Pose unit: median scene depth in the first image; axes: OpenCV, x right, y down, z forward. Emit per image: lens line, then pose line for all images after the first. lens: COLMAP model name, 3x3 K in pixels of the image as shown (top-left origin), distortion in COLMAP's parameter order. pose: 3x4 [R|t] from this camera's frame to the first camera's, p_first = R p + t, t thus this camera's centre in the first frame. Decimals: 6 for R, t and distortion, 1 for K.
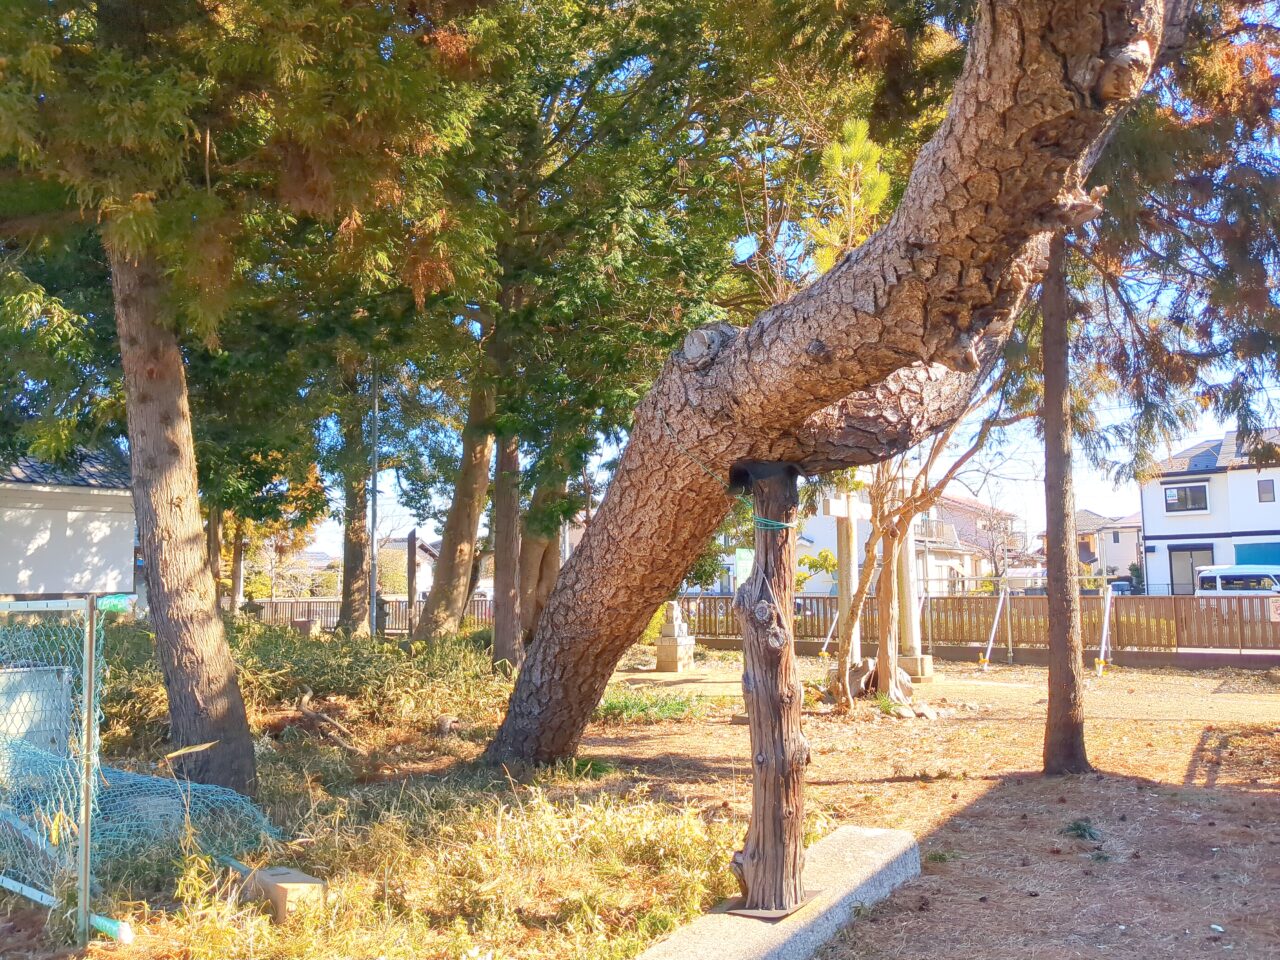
lens RADIAL K [[1044.5, 0, 640.2], [0, 1044.5, 494.2], [0, 0, 1]] dist [0.061574, -0.088831]
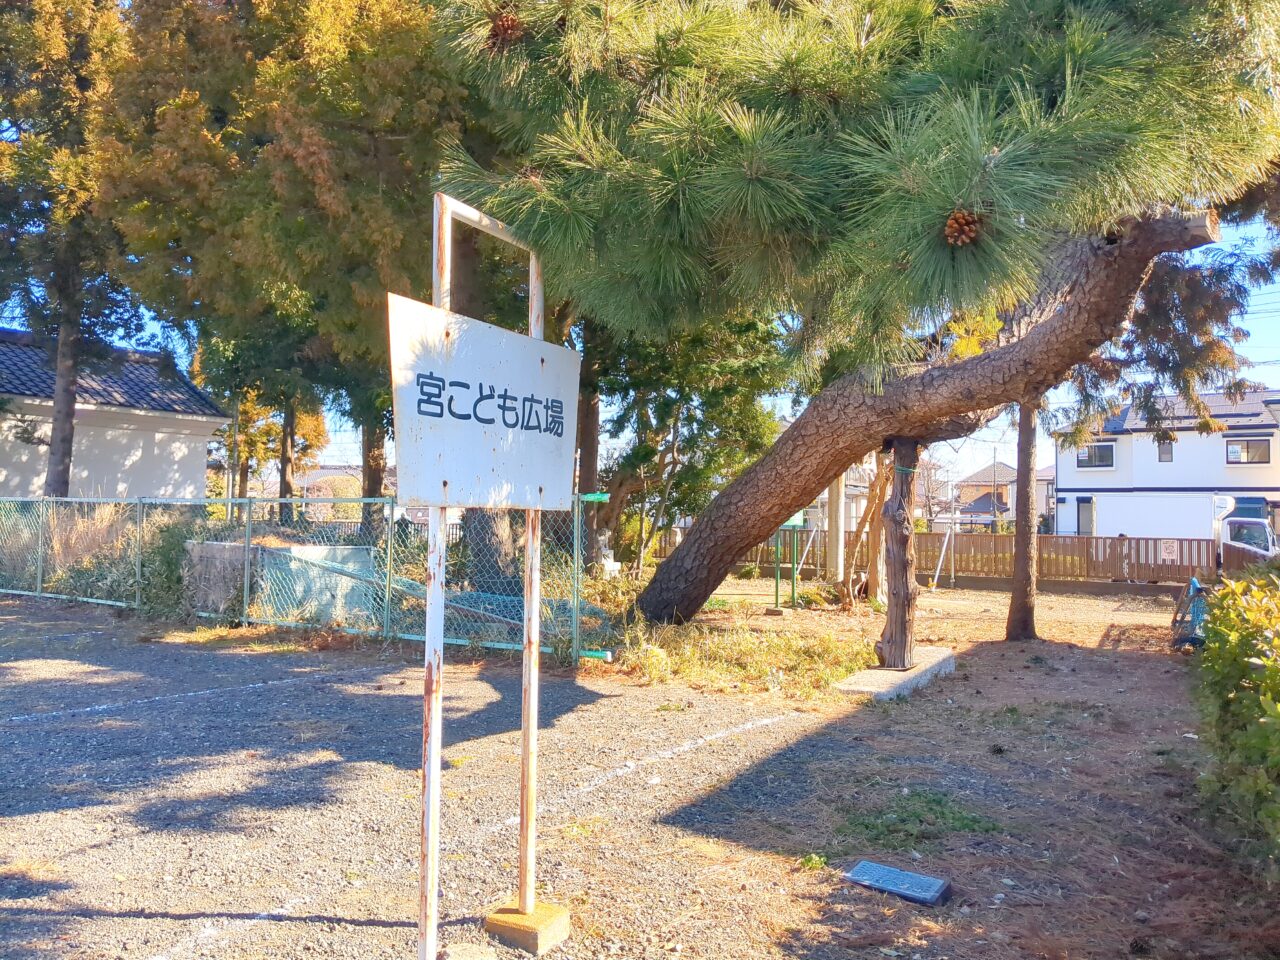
lens RADIAL K [[1021.2, 0, 633.8], [0, 1021.2, 482.1], [0, 0, 1]] dist [0.059839, -0.088894]
pose [[0.997559, 0.035725, 0.059996, -0.191230], [-0.038602, 0.998125, 0.047498, -0.007417], [-0.058186, -0.049698, 0.997068, -0.330455]]
